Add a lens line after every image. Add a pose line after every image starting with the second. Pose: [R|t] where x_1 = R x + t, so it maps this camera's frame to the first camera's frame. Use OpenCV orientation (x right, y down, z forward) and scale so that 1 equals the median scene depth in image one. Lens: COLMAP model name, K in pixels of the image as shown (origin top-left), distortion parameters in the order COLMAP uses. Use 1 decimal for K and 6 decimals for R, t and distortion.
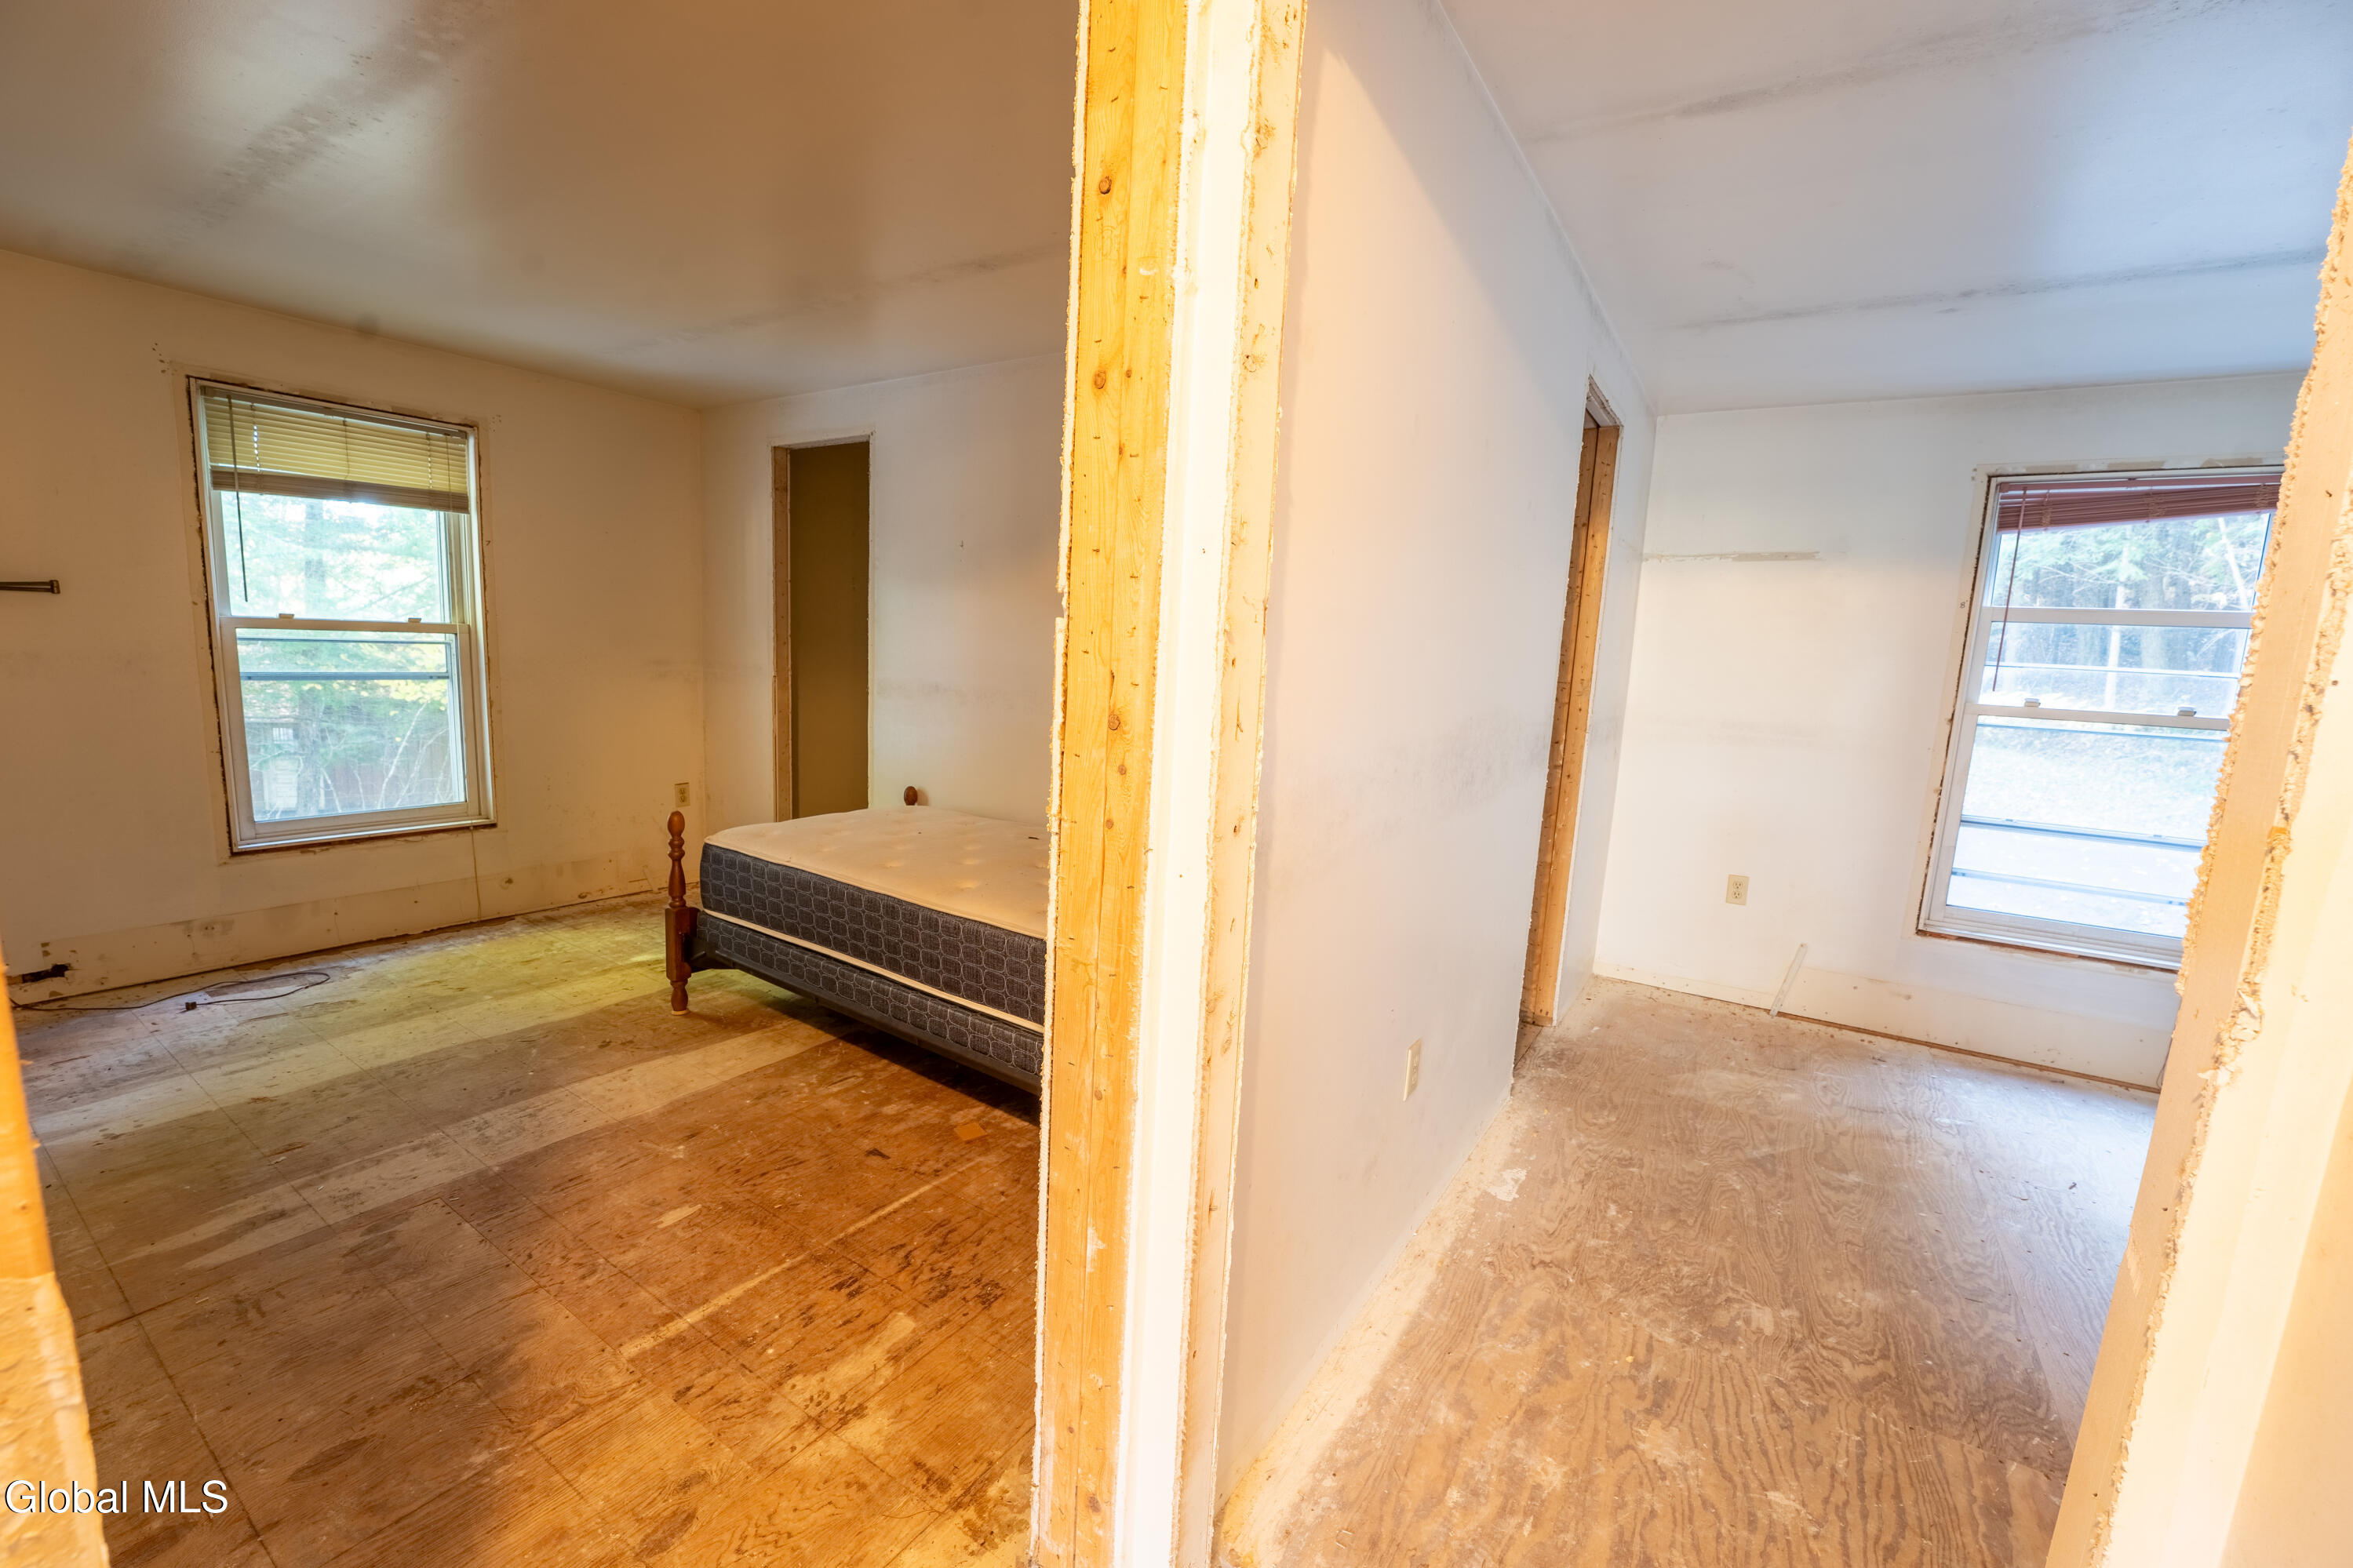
lens RADIAL K [[967.2, 0, 1171.5], [0, 967.2, 795.0], [0, 0, 1]] dist [-0.029145, 0.003175]
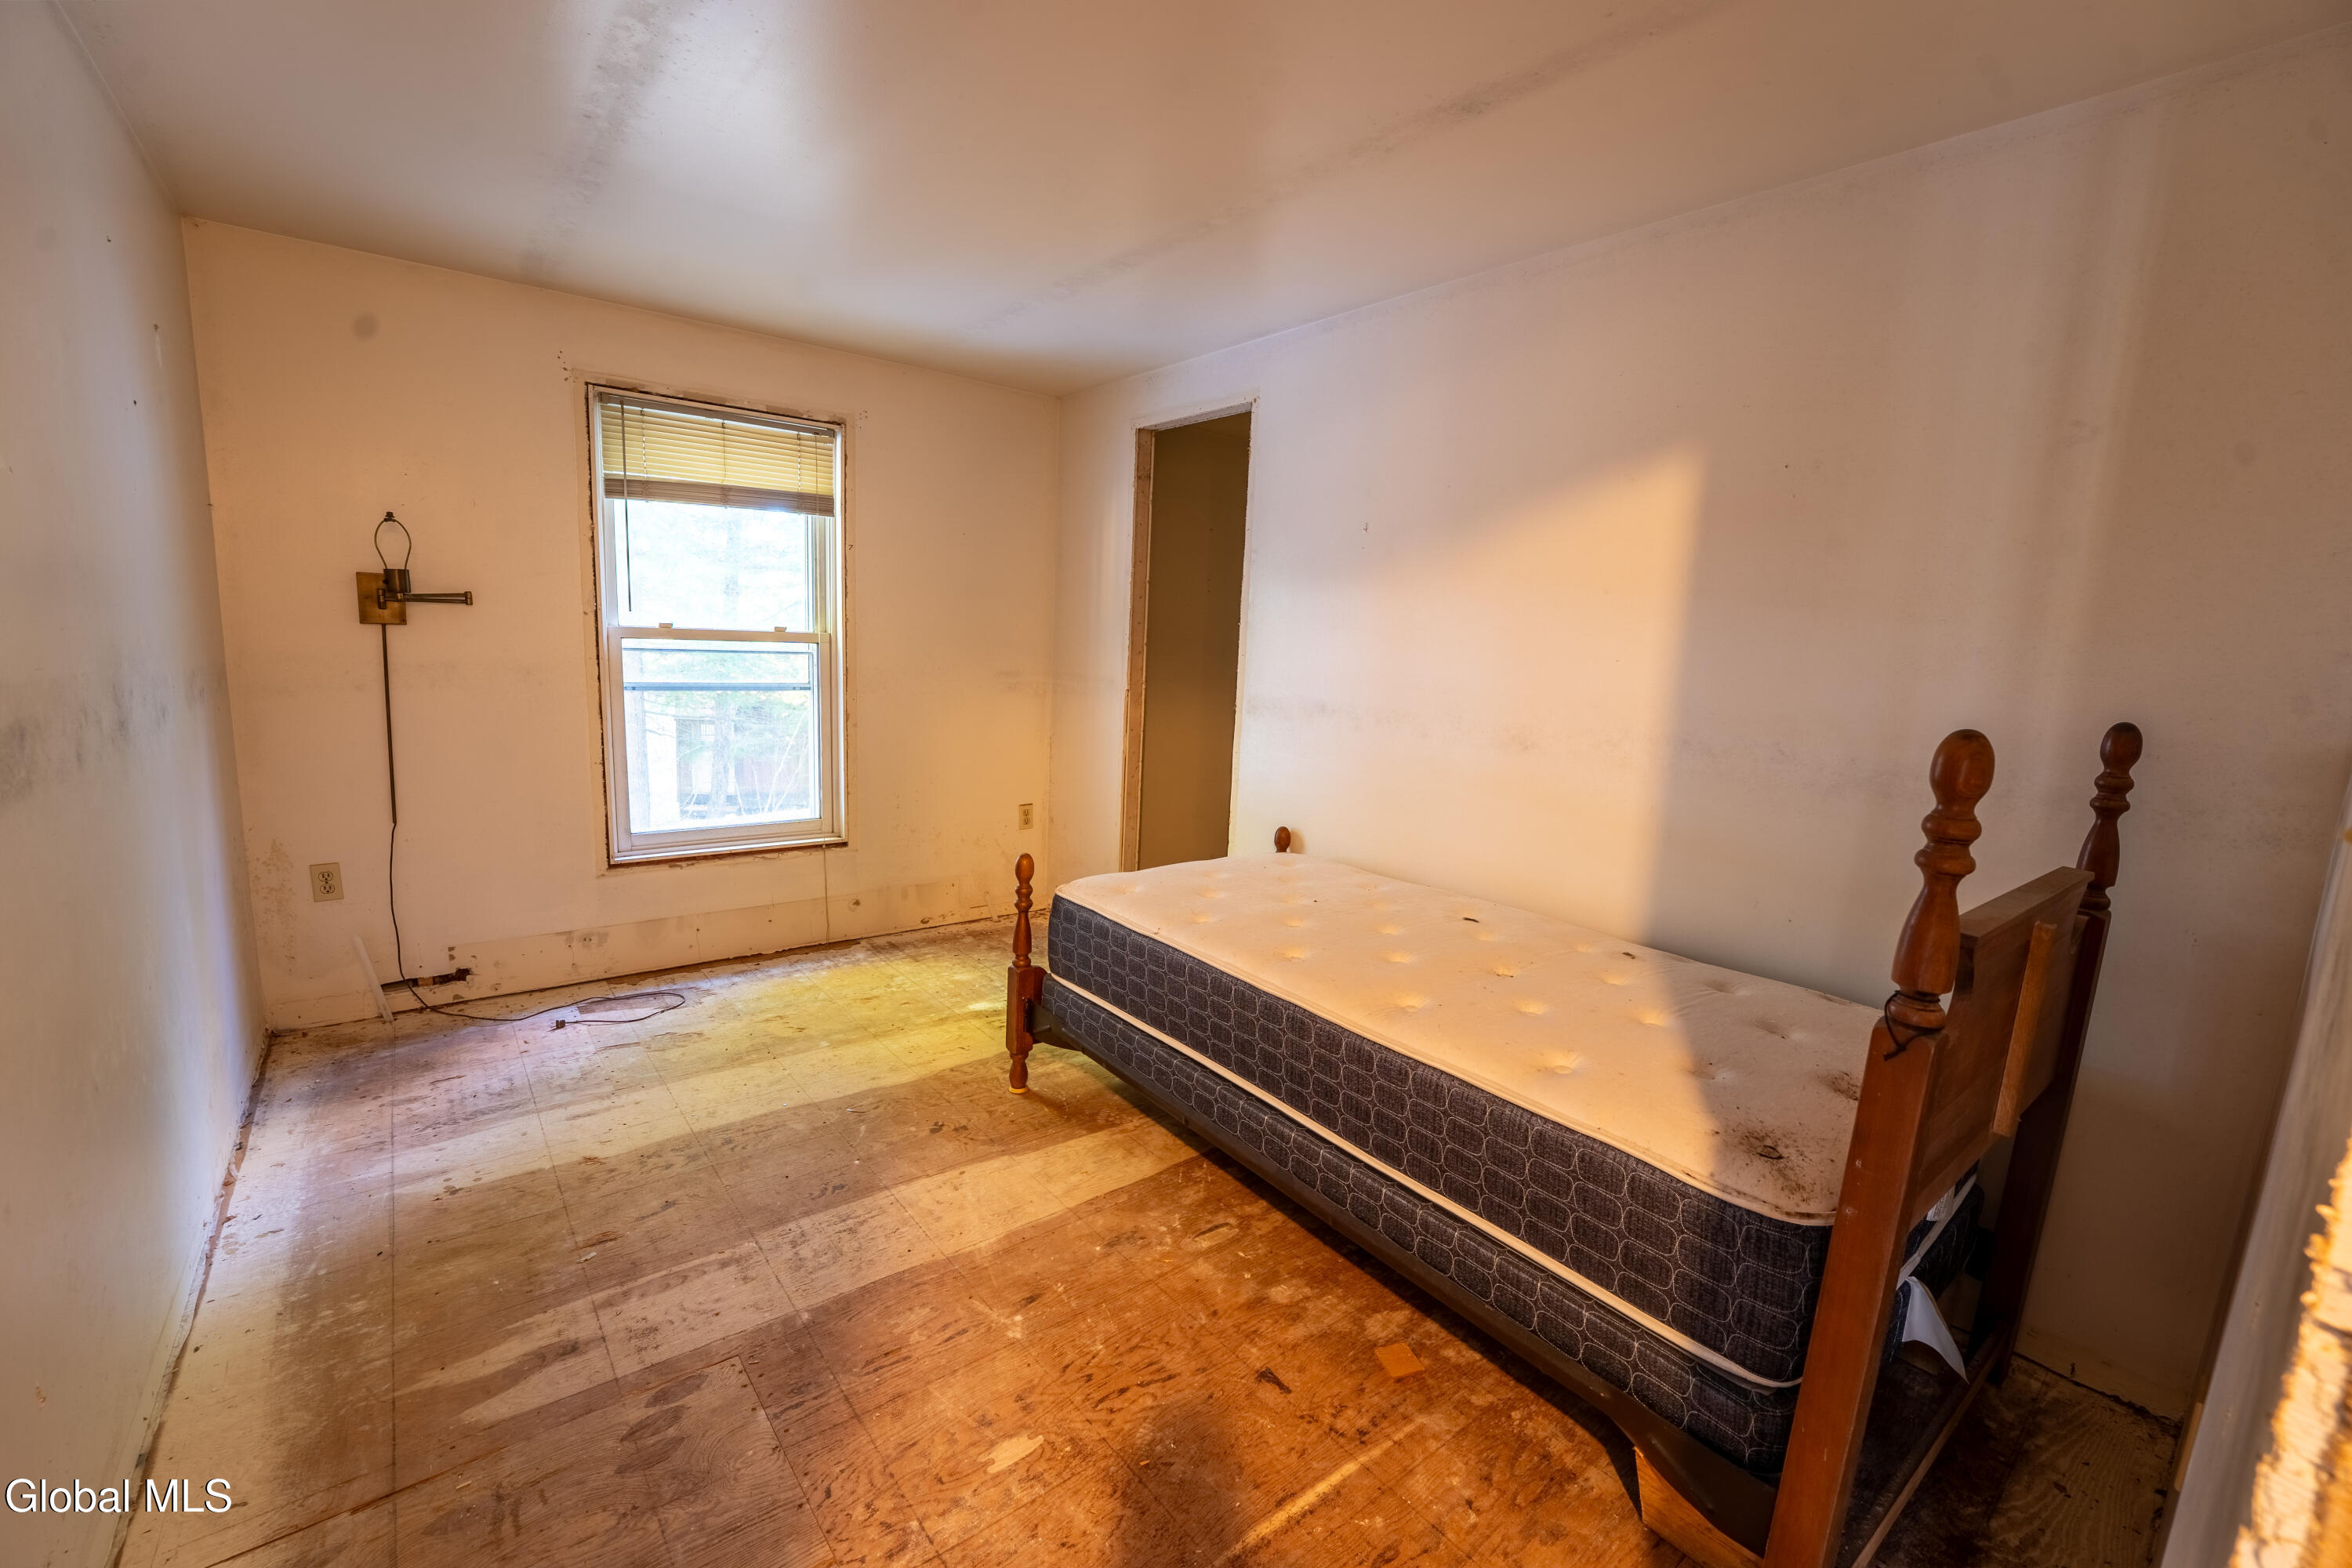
lens RADIAL K [[966.9, 0, 1171.0], [0, 966.9, 795.0], [0, 0, 1]] dist [-0.029145, 0.003175]
pose [[0.951120, 0.040659, -0.306133, -0.162540], [-0.042933, 0.999078, -0.000694, -0.045765], [0.305822, 0.013803, 0.951989, 0.275417]]
